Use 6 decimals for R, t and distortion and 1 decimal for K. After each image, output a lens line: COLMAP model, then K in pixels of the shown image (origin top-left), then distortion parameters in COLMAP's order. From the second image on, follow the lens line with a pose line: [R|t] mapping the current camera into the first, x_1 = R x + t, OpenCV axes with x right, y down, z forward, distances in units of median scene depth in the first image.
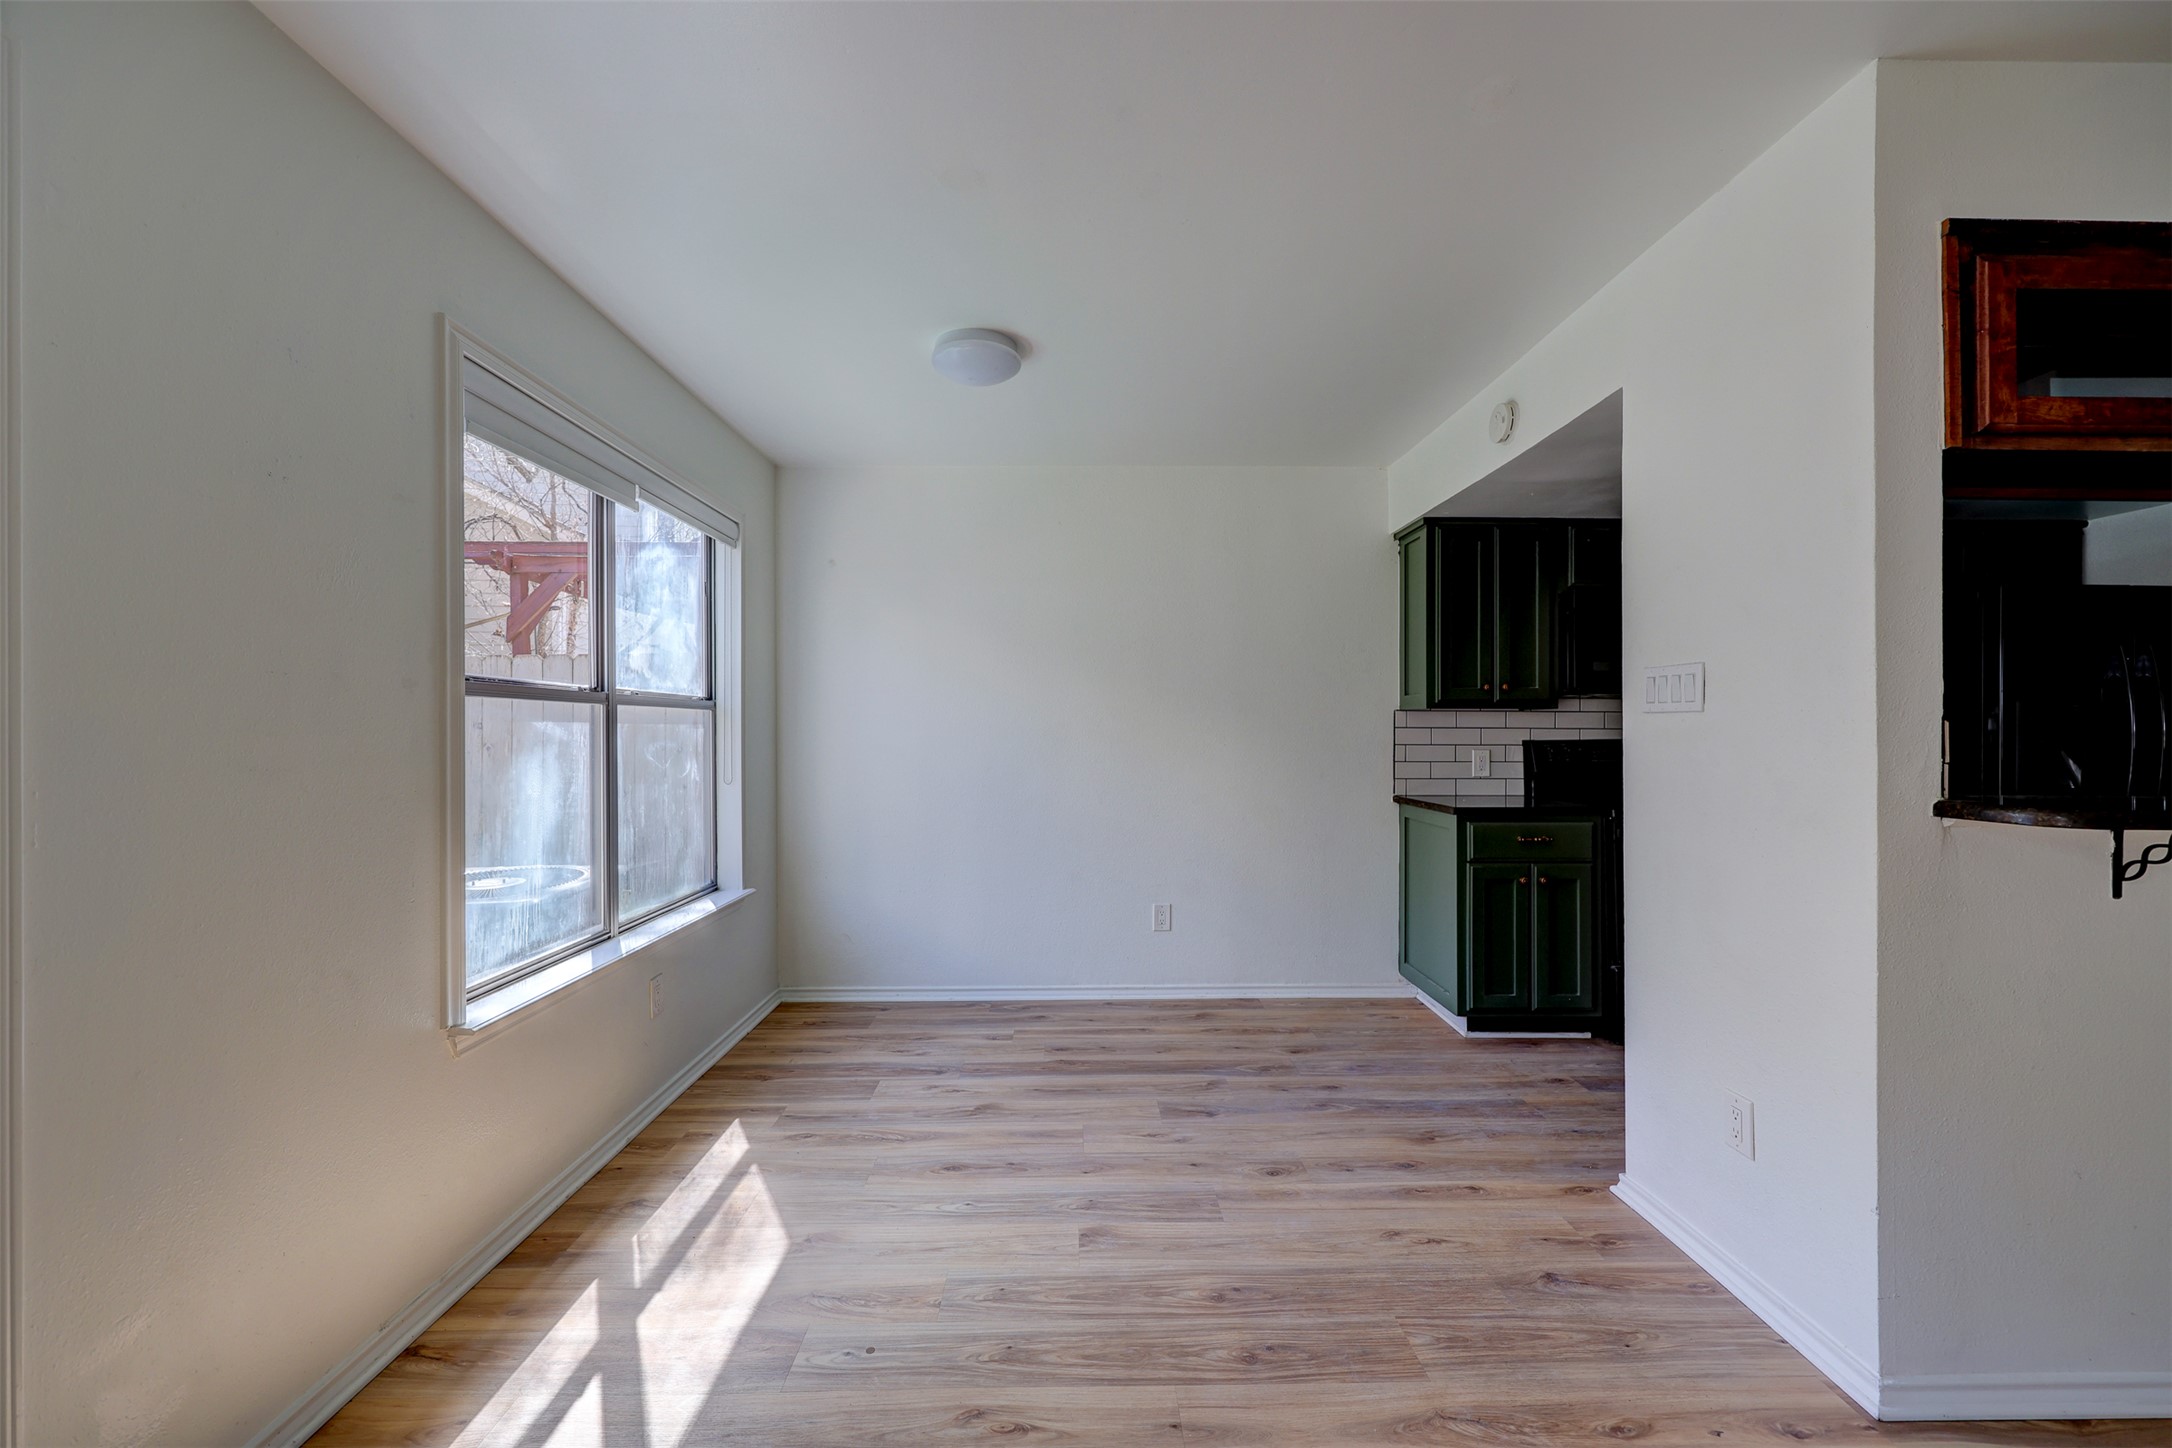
lens RADIAL K [[870.9, 0, 1087.4], [0, 870.9, 729.9], [0, 0, 1]] dist [0.000838, -0.000700]
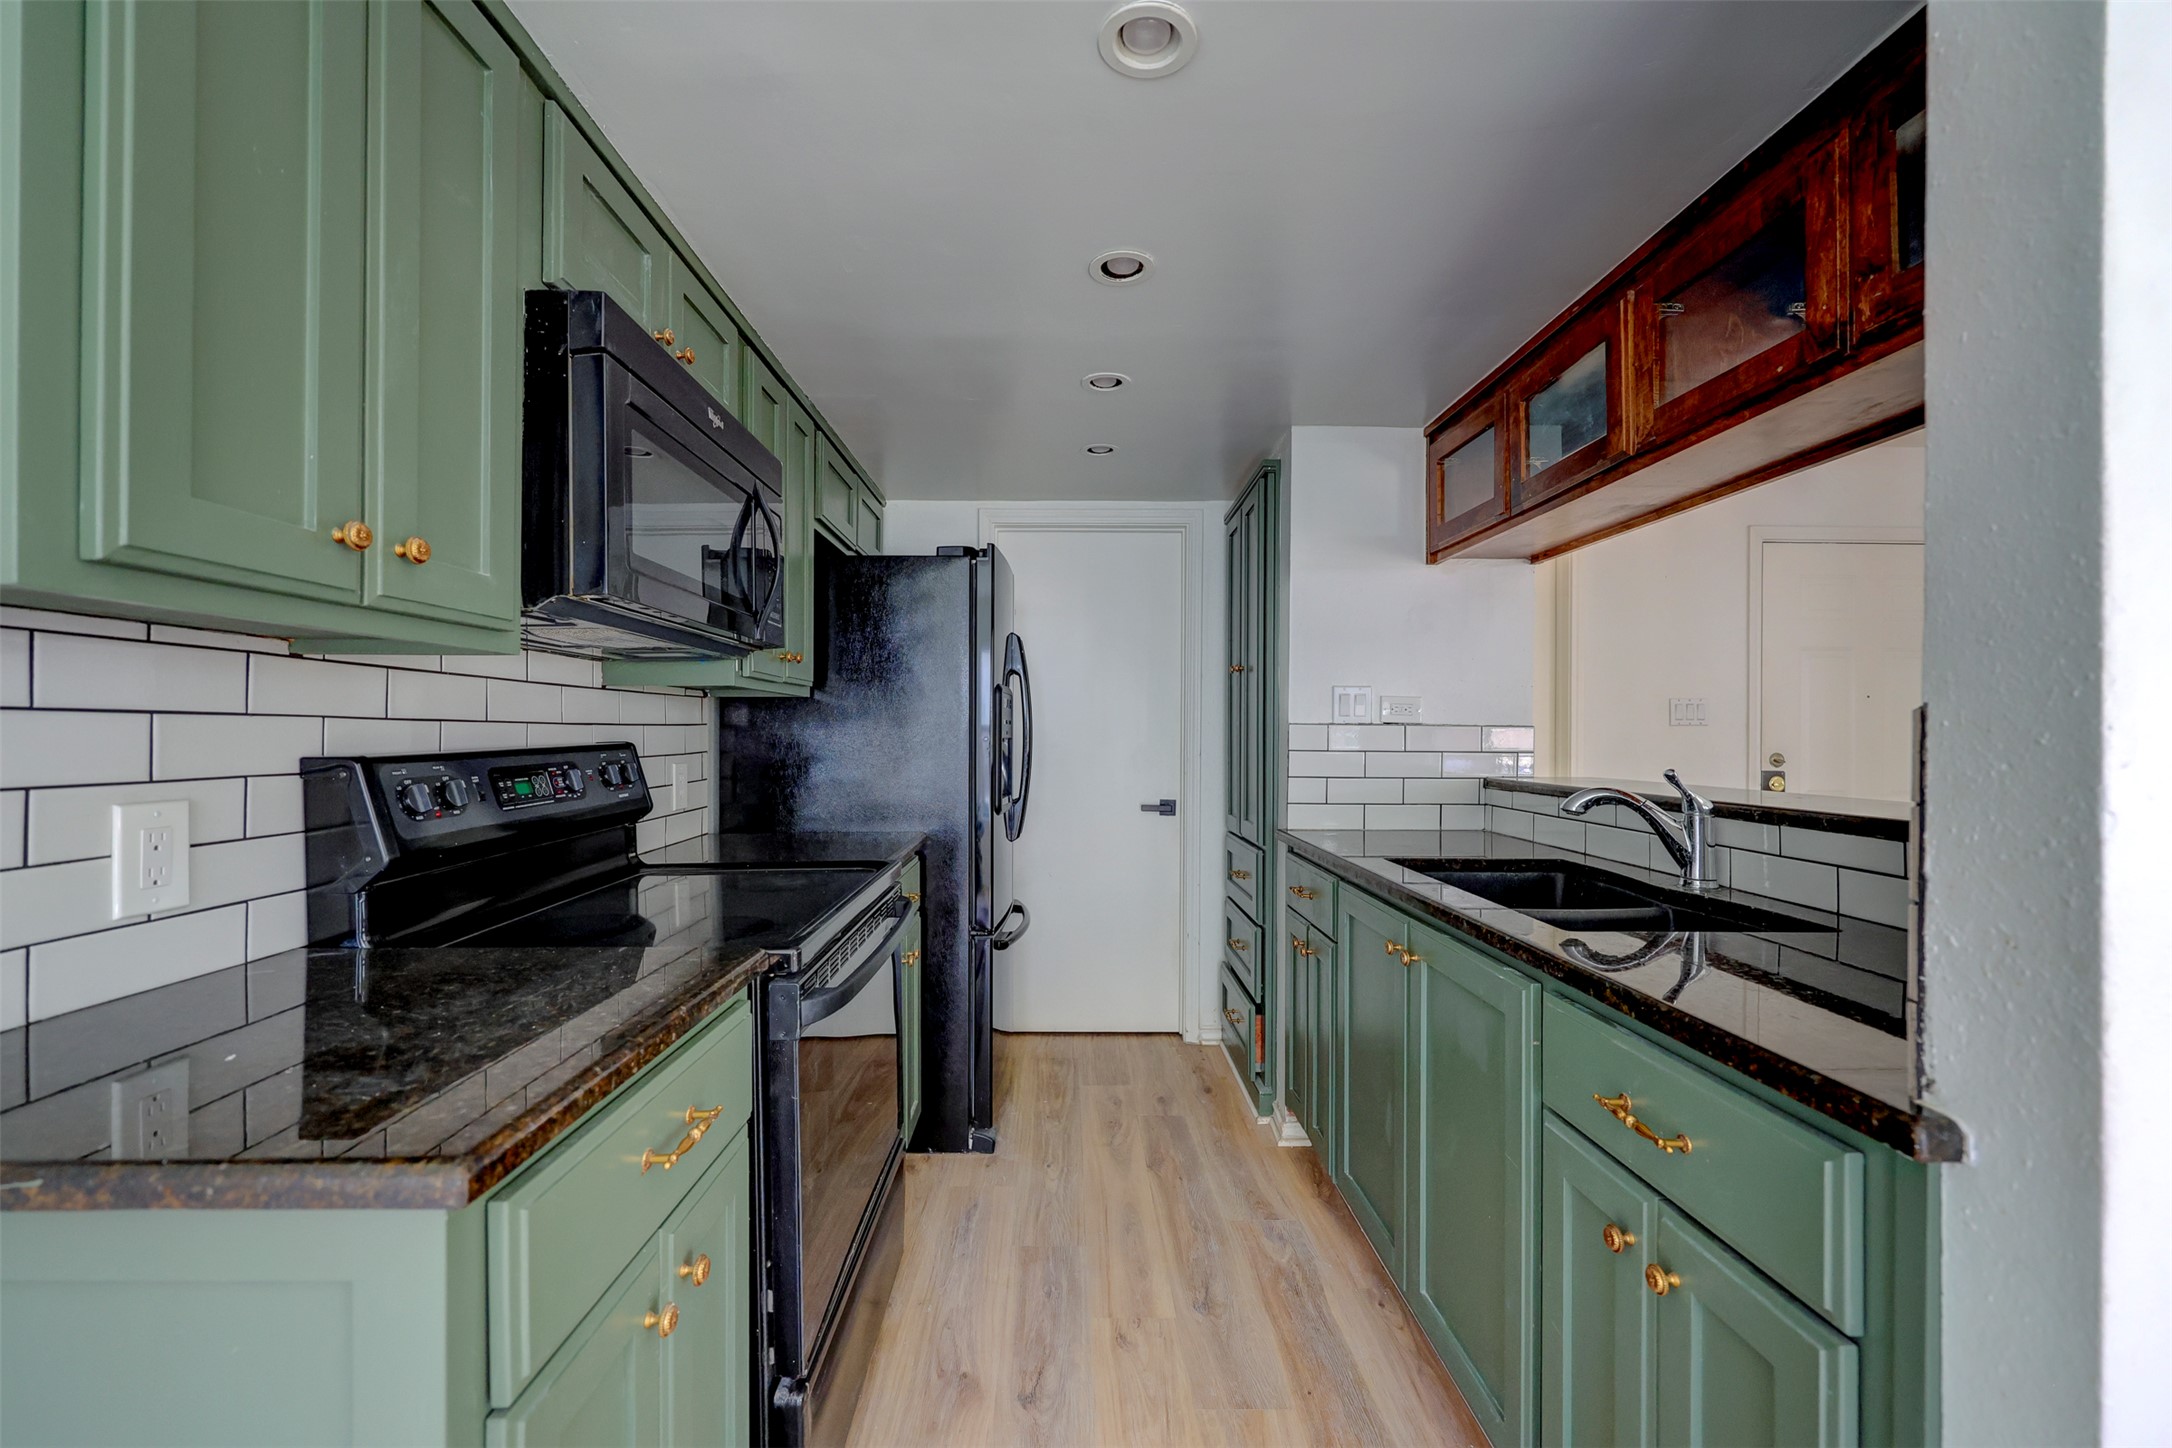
lens RADIAL K [[870.9, 0, 1083.8], [0, 870.9, 728.9], [0, 0, 1]] dist [0.000838, -0.000700]
pose [[-0.008498, 0.000280, 0.999964, 0.207817], [-0.003657, 0.999993, -0.000311, 0.001615], [-0.999957, -0.003659, -0.008496, 0.742416]]
